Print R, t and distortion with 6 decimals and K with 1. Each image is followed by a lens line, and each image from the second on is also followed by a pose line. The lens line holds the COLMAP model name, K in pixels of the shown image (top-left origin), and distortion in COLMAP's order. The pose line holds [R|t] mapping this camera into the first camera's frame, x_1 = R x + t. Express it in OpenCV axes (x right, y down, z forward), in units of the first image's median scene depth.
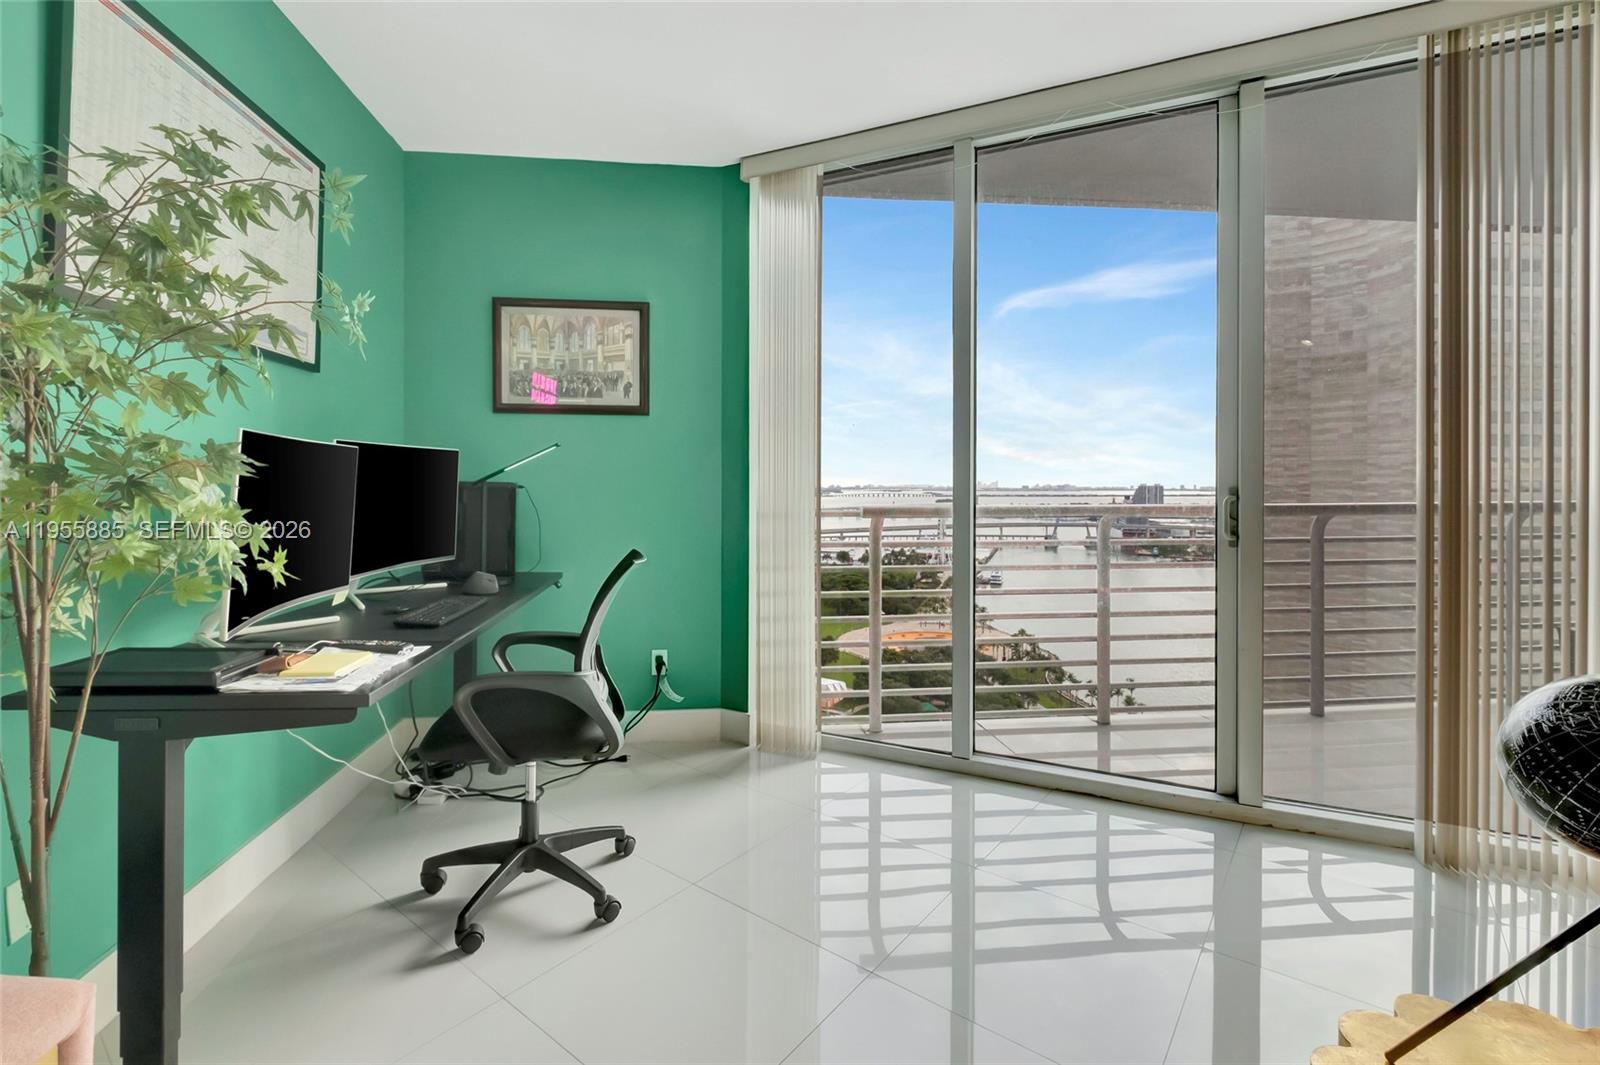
lens RADIAL K [[699.5, 0, 768.4], [0, 699.5, 484.4], [0, 0, 1]] dist [-0.001098, -0.002240]
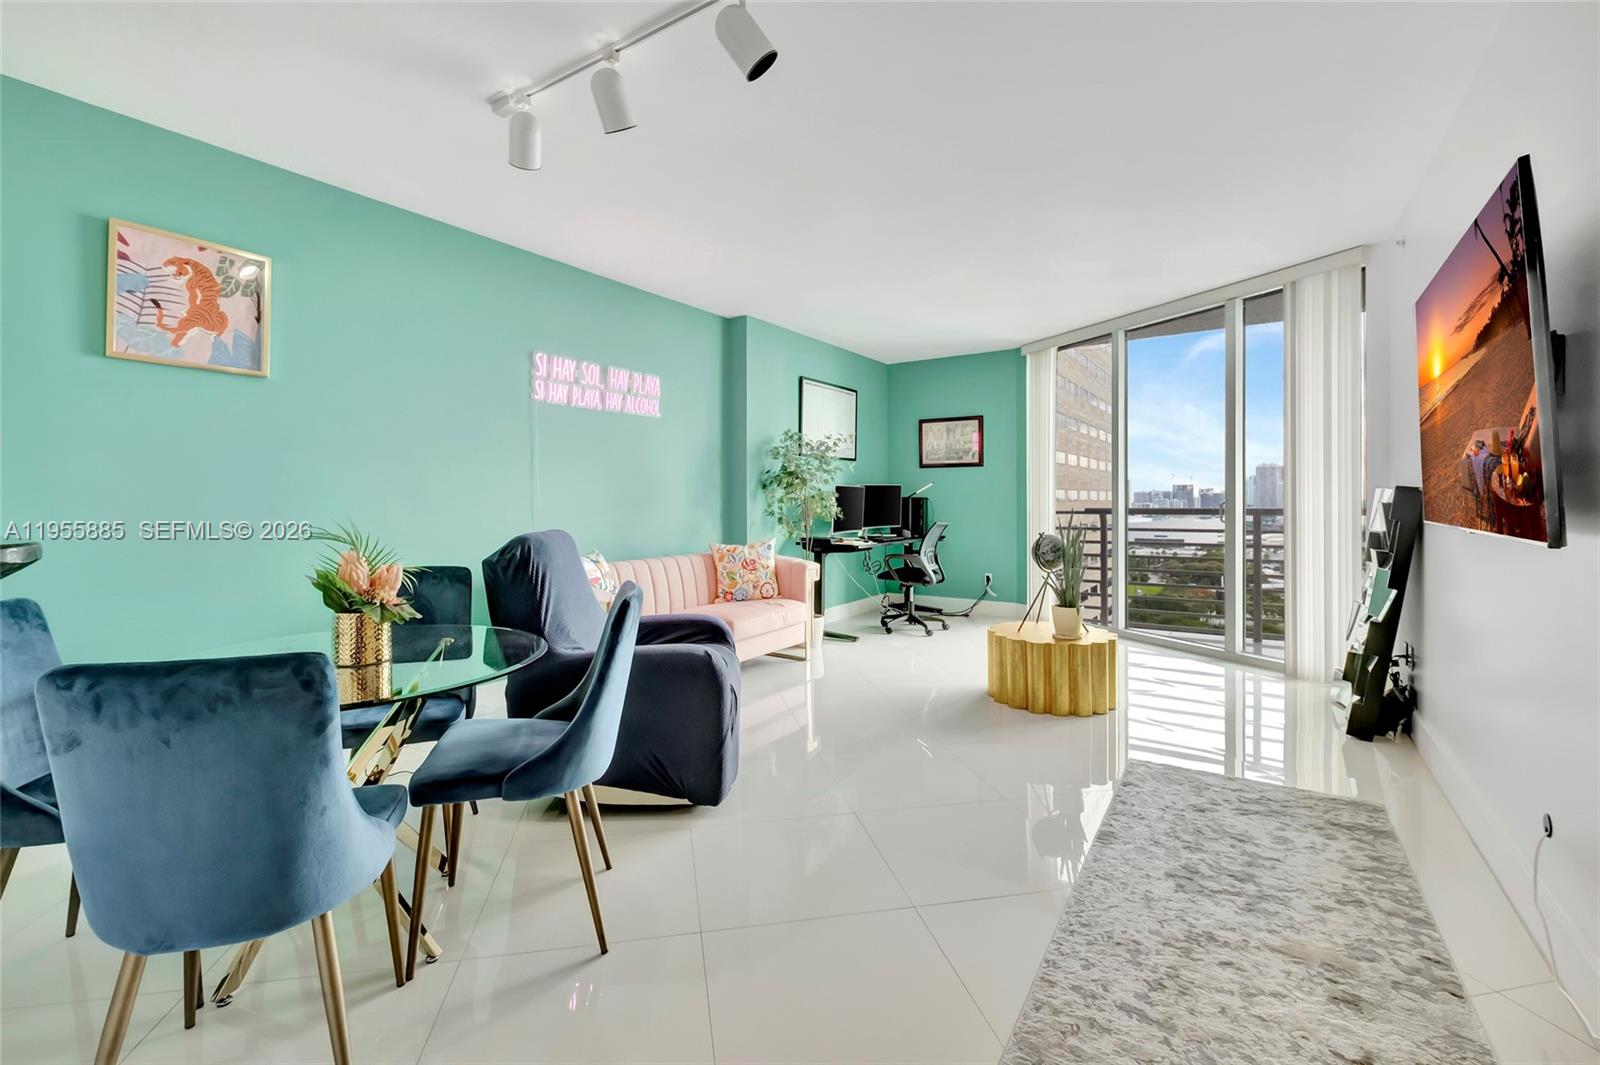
lens RADIAL K [[699.5, 0, 793.7], [0, 699.5, 501.4], [0, 0, 1]] dist [-0.001098, -0.002240]
pose [[0.761817, -0.004868, -0.647774, 1.247770], [0.007185, 0.999974, 0.000936, 0.007888], [0.647753, -0.005368, 0.761832, -1.659396]]
